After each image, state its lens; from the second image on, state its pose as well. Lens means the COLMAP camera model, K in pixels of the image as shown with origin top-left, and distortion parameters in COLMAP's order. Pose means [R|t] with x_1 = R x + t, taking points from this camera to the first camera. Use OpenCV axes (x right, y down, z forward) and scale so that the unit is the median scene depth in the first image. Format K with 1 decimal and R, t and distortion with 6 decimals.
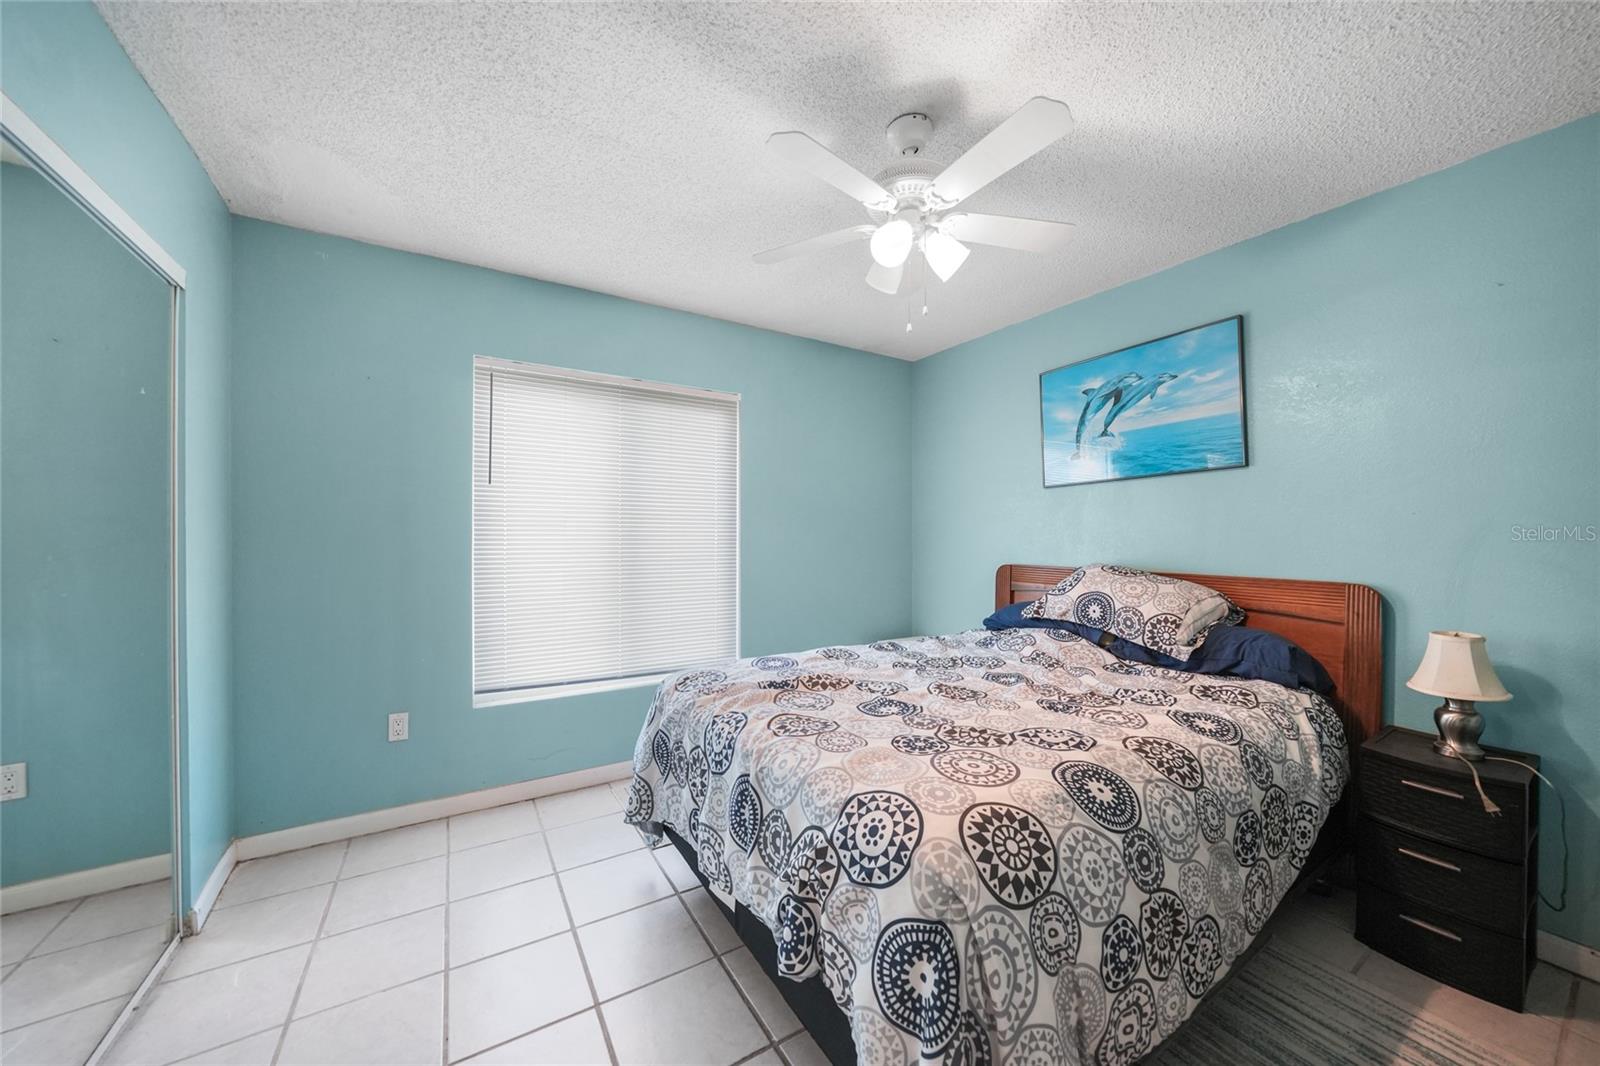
lens RADIAL K [[564.2, 0, 801.3], [0, 564.2, 541.9], [0, 0, 1]] dist [-0.013247, -0.000012]
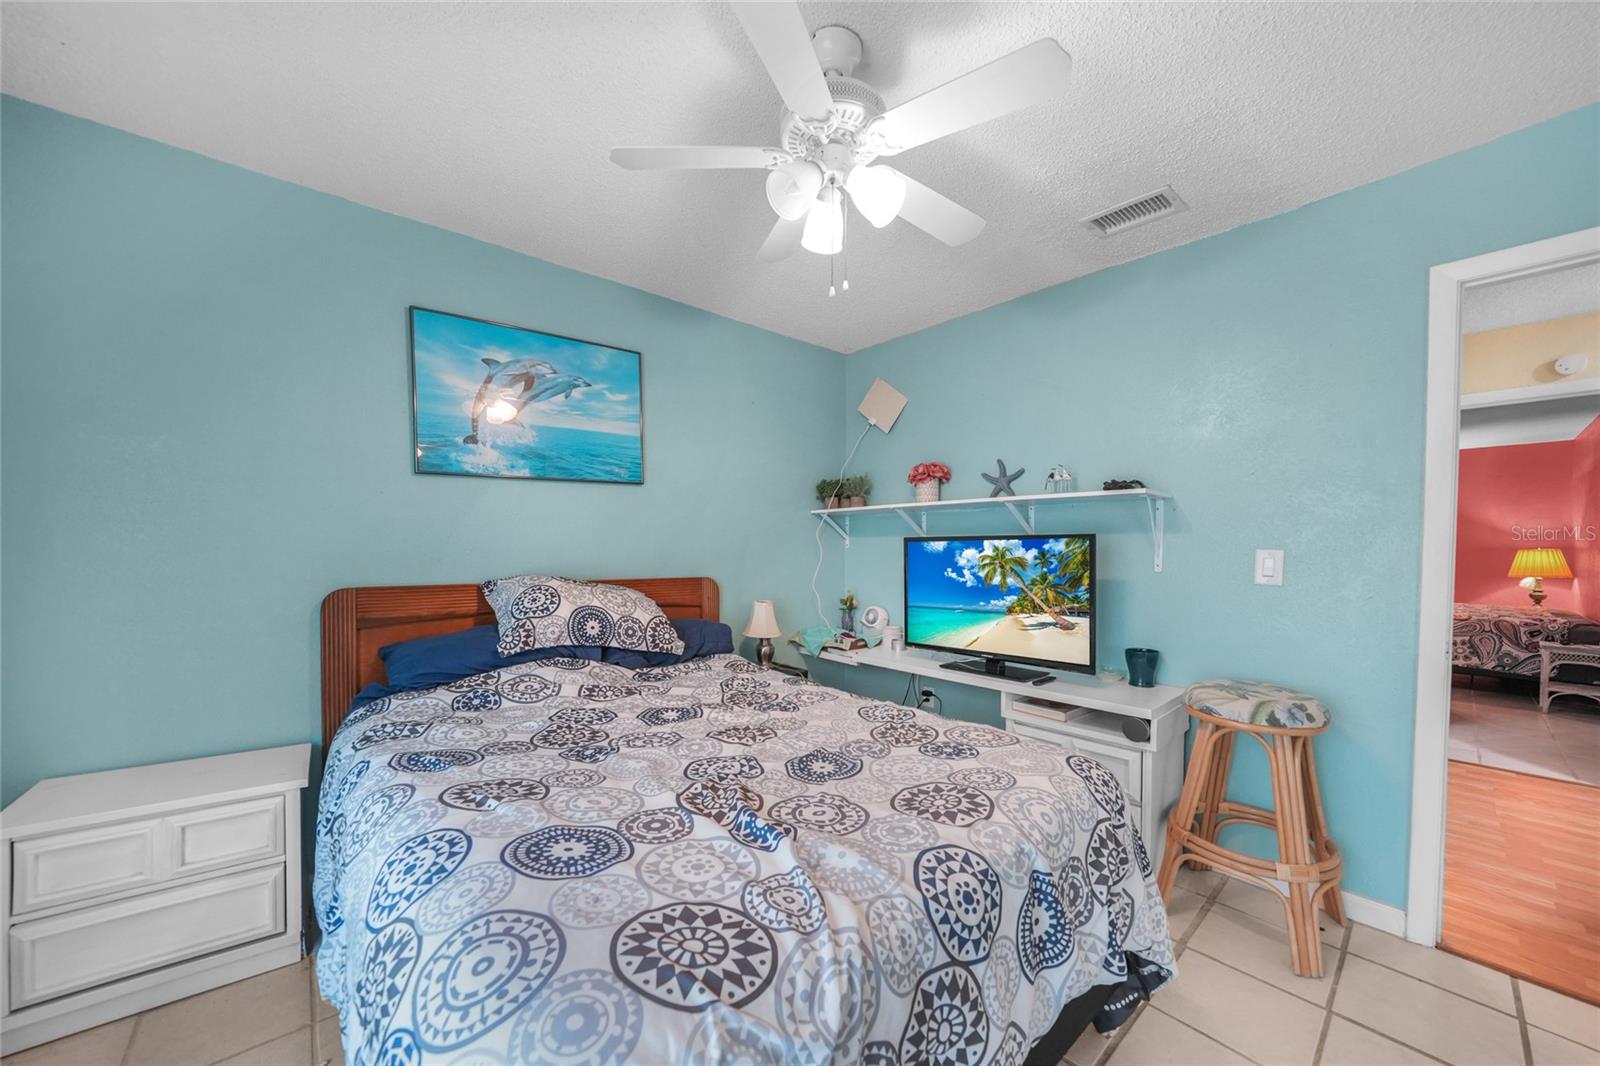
lens RADIAL K [[575.7, 0, 777.5], [0, 575.7, 562.3], [0, 0, 1]] dist [-0.001423, -0.000069]
pose [[-0.164891, -0.010181, 0.986259, -0.439180], [0.020365, 0.999698, 0.013725, 0.015782], [-0.986102, 0.022349, -0.164634, 0.912278]]
